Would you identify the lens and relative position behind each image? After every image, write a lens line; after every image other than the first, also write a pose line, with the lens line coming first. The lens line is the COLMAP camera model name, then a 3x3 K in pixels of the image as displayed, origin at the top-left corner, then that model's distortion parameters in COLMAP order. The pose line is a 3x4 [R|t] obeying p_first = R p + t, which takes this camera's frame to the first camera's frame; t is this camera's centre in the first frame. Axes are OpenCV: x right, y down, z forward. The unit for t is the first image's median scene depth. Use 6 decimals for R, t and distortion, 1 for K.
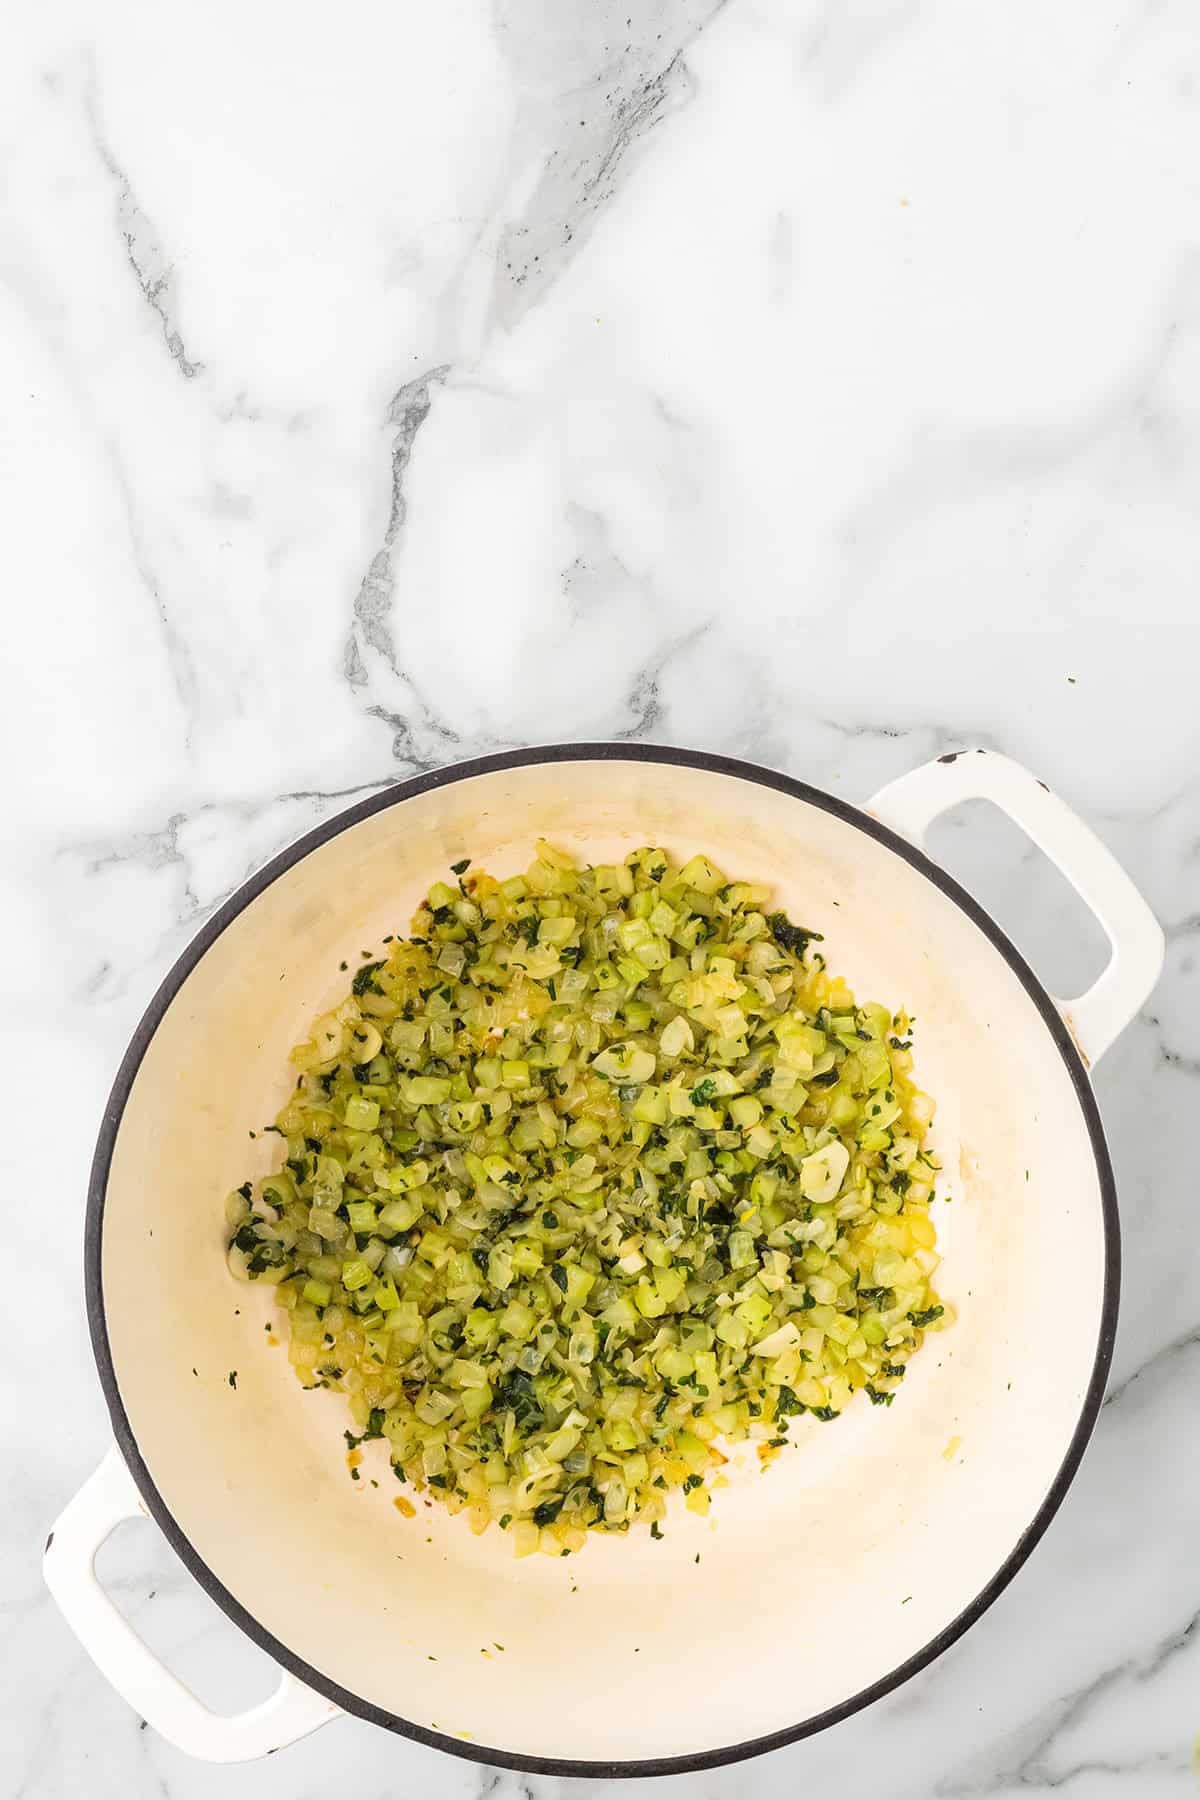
lens RADIAL K [[4337.8, 0, 592.3], [0, 4337.8, 917.1], [0, 0, 1]] dist [0.019140, 0.000000]
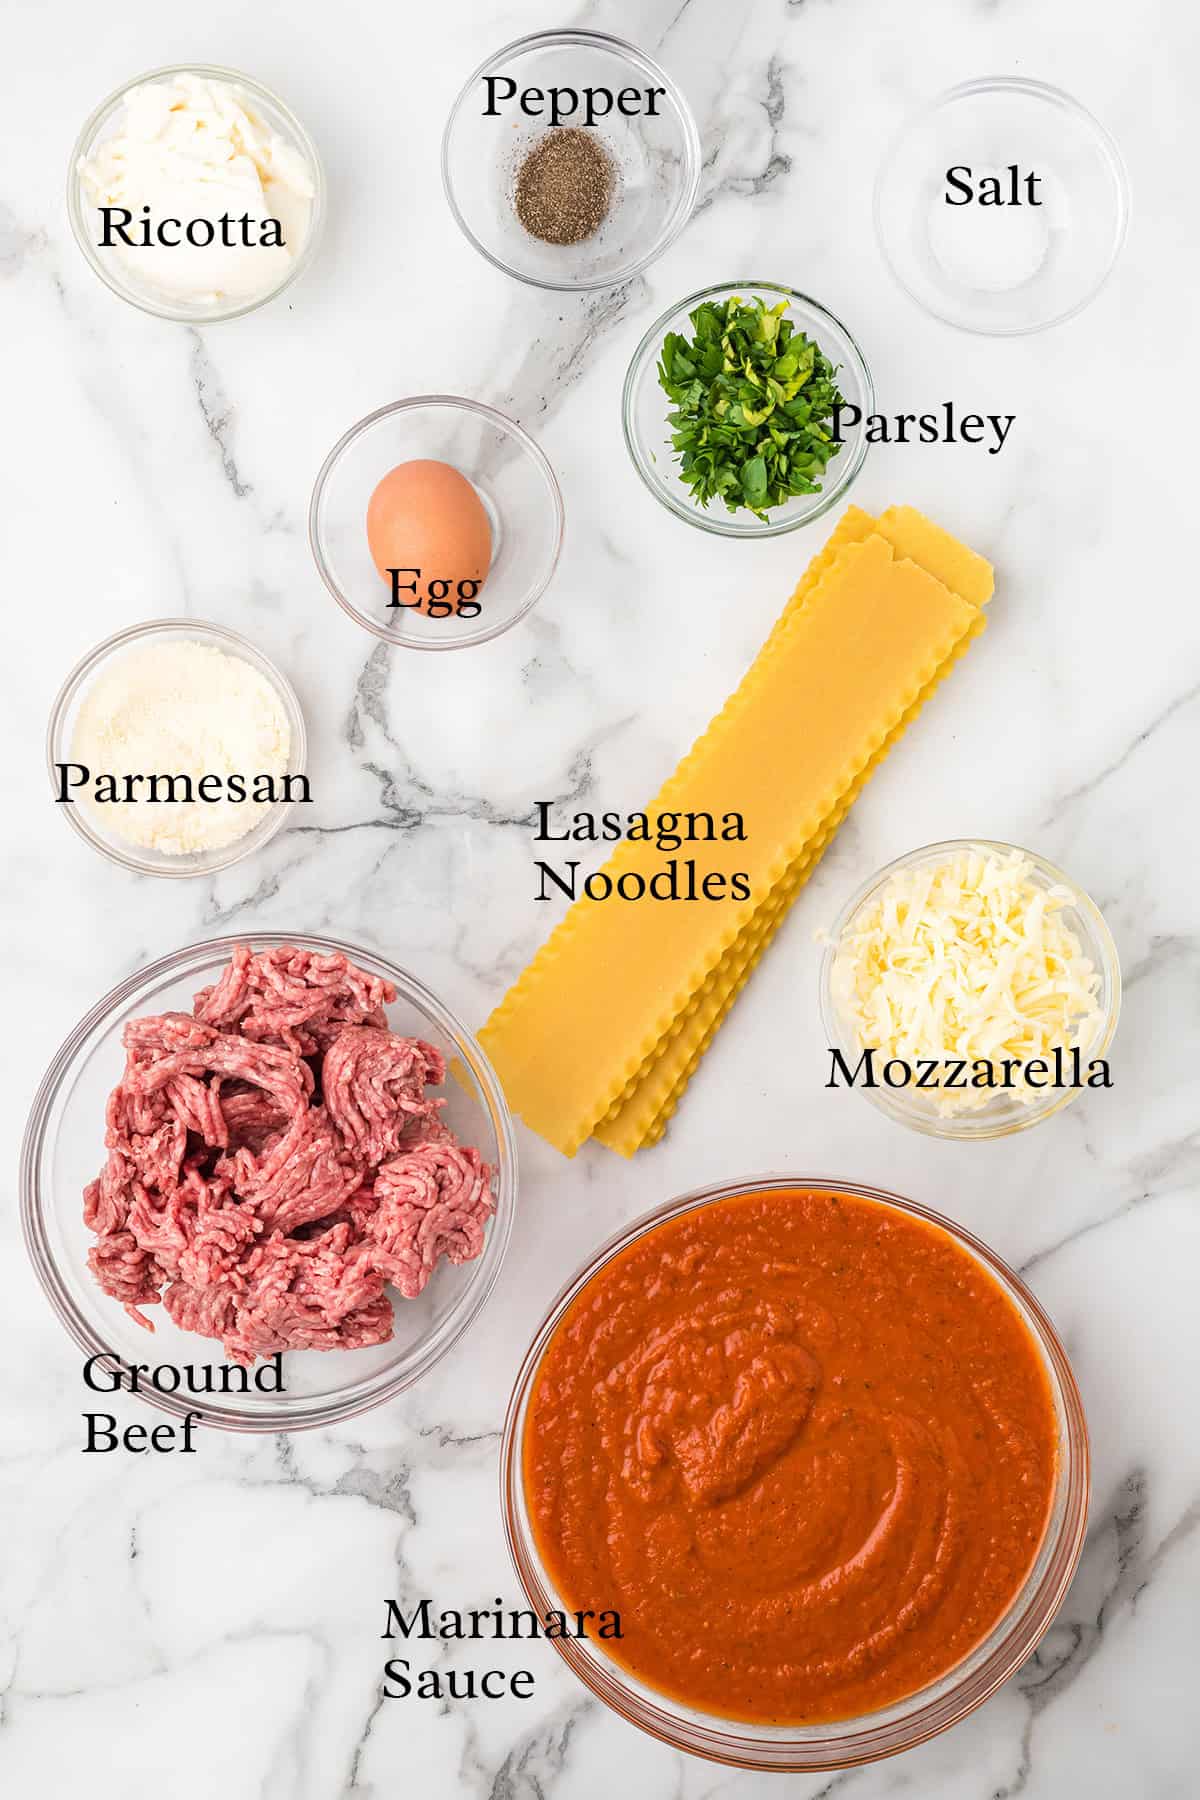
lens RADIAL K [[4337.8, 0, 663.4], [0, 4337.8, 942.4], [0, 0, 1]] dist [0.019140, 0.000000]
pose [[0.997684, 0.064104, 0.022746, 0.010600], [-0.063919, 0.997917, -0.008759, 0.009561], [-0.023260, 0.007285, 0.999703, -0.275468]]
